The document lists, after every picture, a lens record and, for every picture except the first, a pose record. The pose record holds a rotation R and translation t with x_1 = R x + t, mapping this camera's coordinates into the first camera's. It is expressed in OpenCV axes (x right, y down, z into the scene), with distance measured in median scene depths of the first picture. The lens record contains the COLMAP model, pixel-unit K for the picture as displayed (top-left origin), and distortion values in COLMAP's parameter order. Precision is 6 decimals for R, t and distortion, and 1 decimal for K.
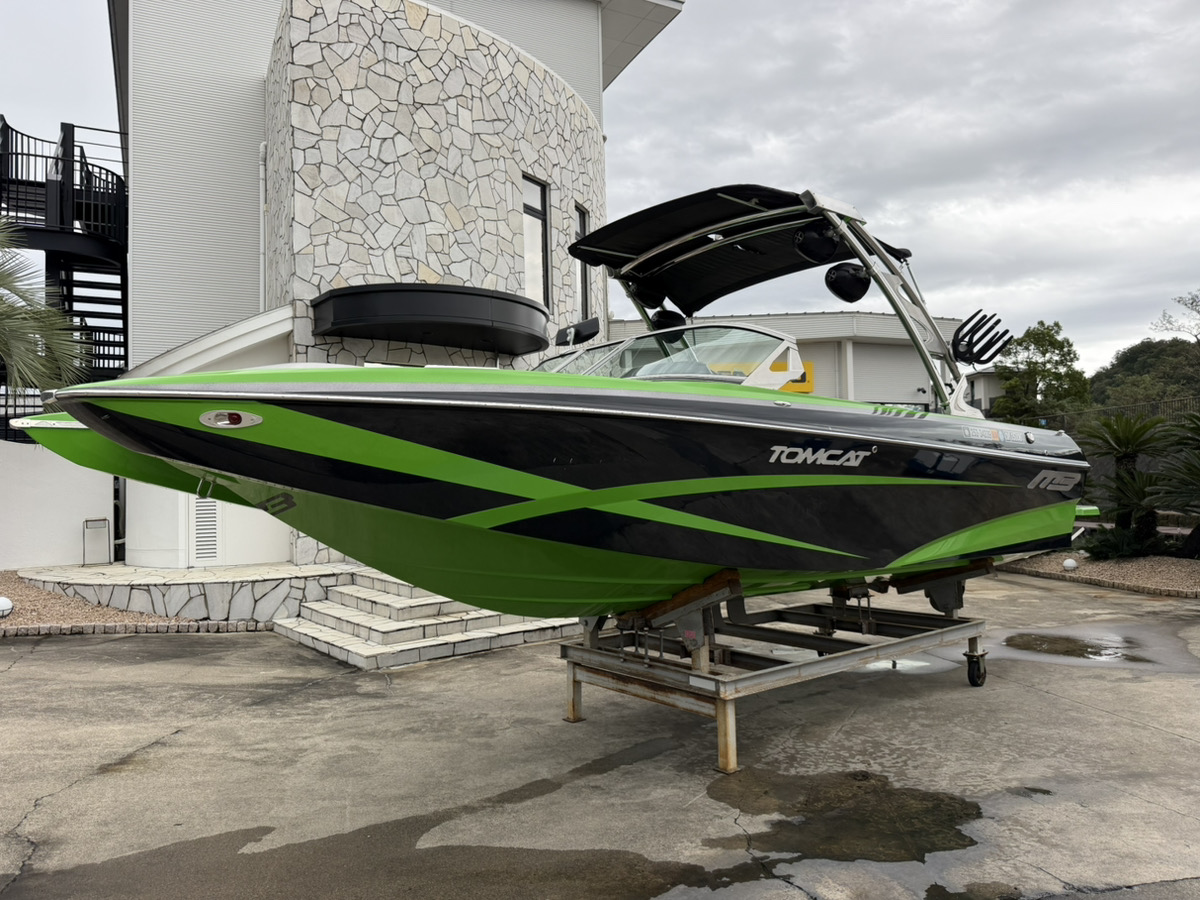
lens RADIAL K [[838.3, 0, 601.6], [0, 838.3, 472.6], [0, 0, 1]] dist [-0.005528, -0.001998]
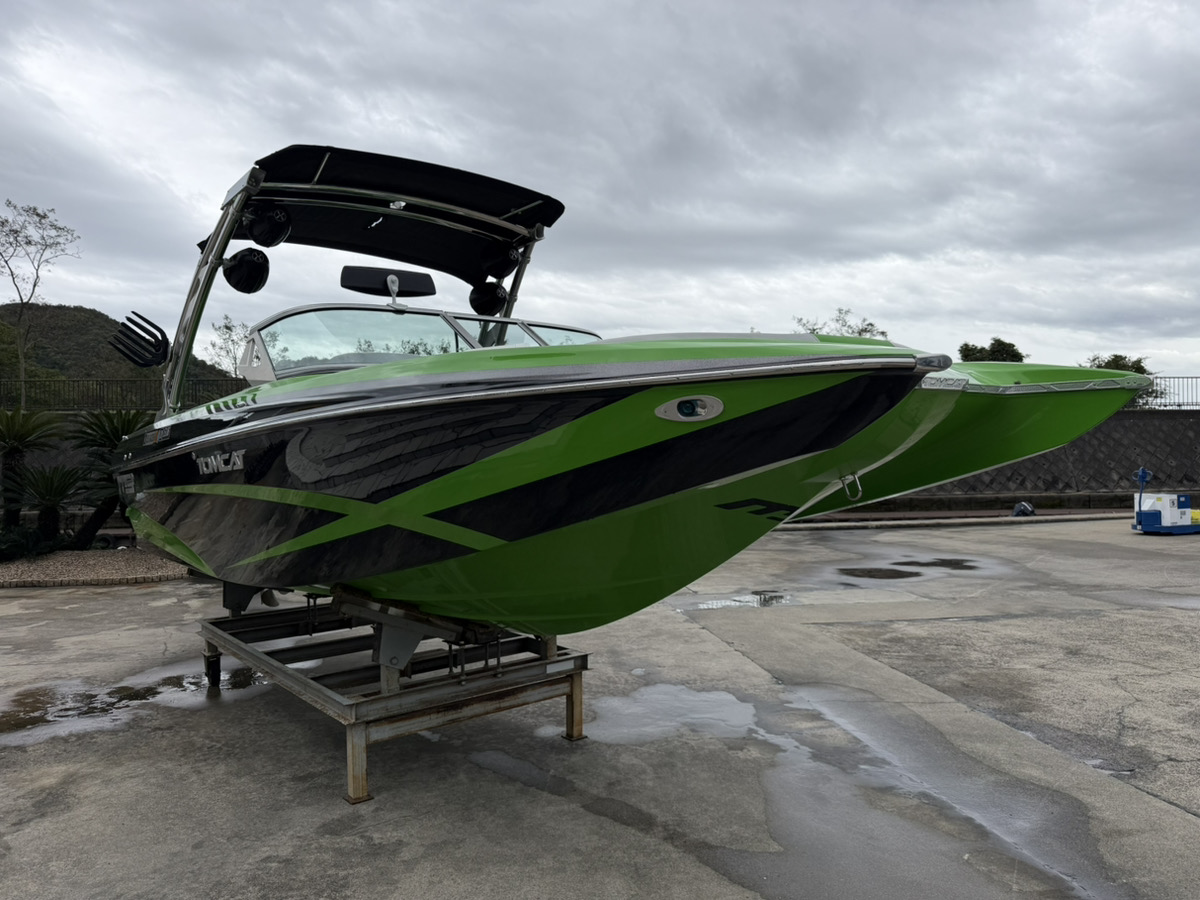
lens RADIAL K [[858.9, 0, 600.0], [0, 858.9, 450.0], [0, 0, 1]] dist [0.009833, -0.005999]
pose [[0.023948, 0.014282, 0.999611, -0.912824], [-0.002608, 0.999895, -0.014223, -0.004451], [-0.999710, -0.002266, 0.023983, 0.876611]]
